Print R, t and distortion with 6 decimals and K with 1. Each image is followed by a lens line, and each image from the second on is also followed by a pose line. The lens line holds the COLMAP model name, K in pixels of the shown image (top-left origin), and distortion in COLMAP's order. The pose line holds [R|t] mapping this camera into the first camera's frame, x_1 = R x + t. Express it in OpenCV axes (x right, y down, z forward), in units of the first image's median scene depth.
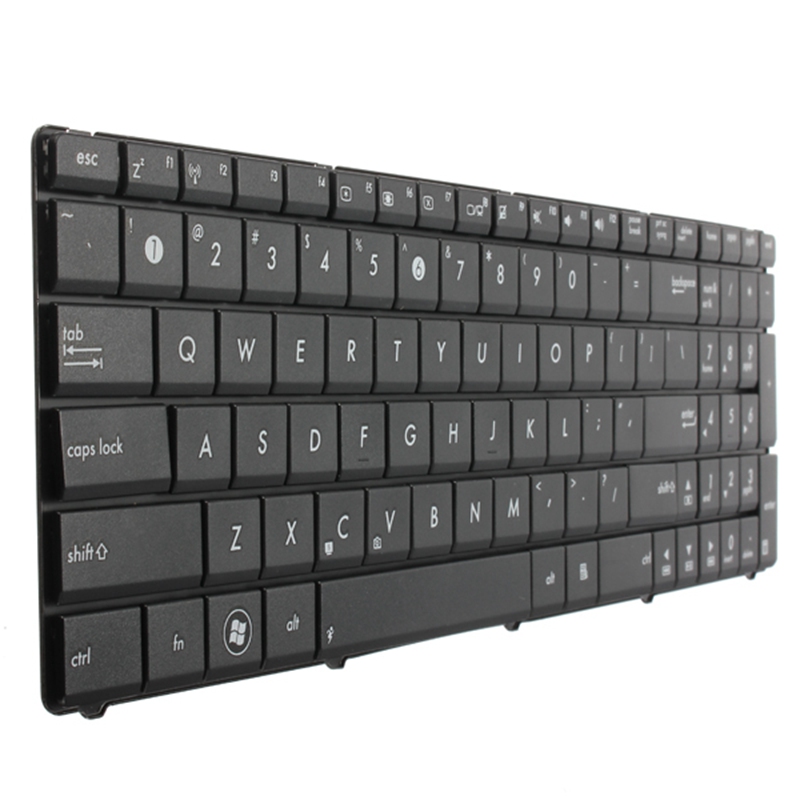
lens RADIAL K [[1862.1, 0, 400.6], [0, 1862.1, 400.3], [0, 0, 1]] dist [0.031711, 0.000000]
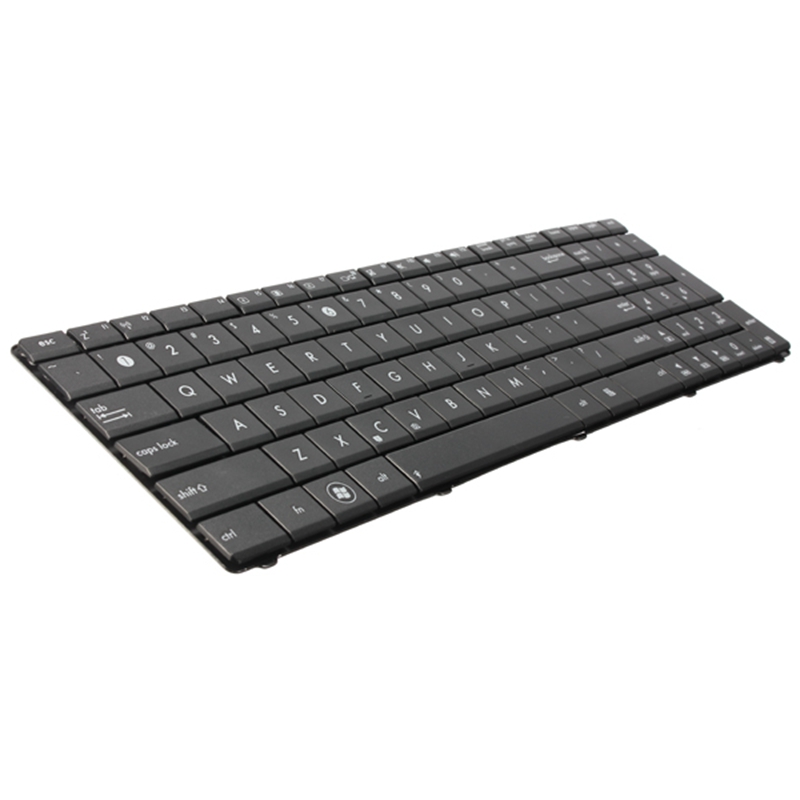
lens RADIAL K [[1367.5, 0, 398.0], [0, 1367.5, 401.5], [0, 0, 1]] dist [0.190796, 0.000000]
pose [[0.651117, -0.758066, -0.037192, 0.033009], [0.670472, 0.597463, -0.439893, 0.518097], [0.355688, 0.261486, 0.897280, 0.017490]]
